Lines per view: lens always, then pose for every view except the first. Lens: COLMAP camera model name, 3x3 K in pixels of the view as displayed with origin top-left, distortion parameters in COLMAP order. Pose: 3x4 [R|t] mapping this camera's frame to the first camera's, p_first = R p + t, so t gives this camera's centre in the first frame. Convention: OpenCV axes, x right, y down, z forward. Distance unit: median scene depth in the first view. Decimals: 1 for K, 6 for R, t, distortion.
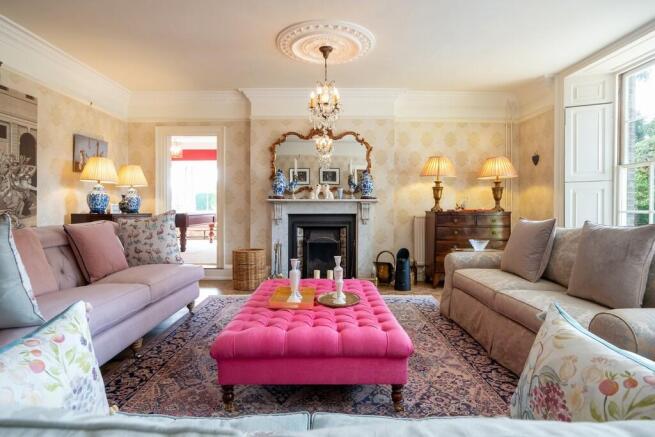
lens RADIAL K [[346.4, 0, 326.8], [0, 346.4, 212.1], [0, 0, 1]] dist [-0.001378, -0.000710]
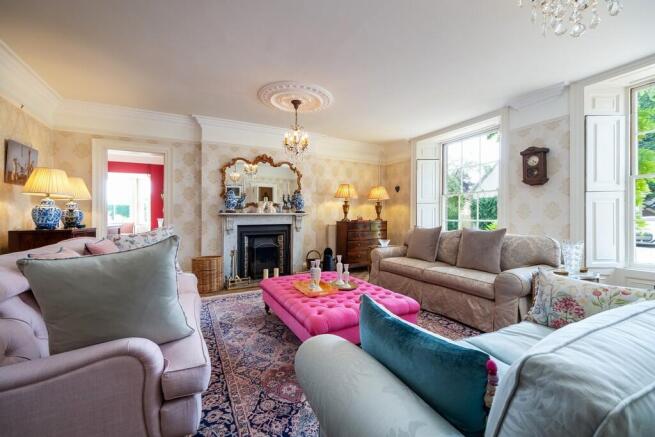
lens RADIAL K [[274.2, 0, 327.5], [0, 274.2, 218.5], [0, 0, 1]] dist [0.014615, -0.000256]
pose [[0.887060, -0.009470, 0.461558, -0.281938], [0.010969, 0.999940, -0.000563, -0.014287], [-0.461525, 0.005562, 0.887110, 0.004161]]
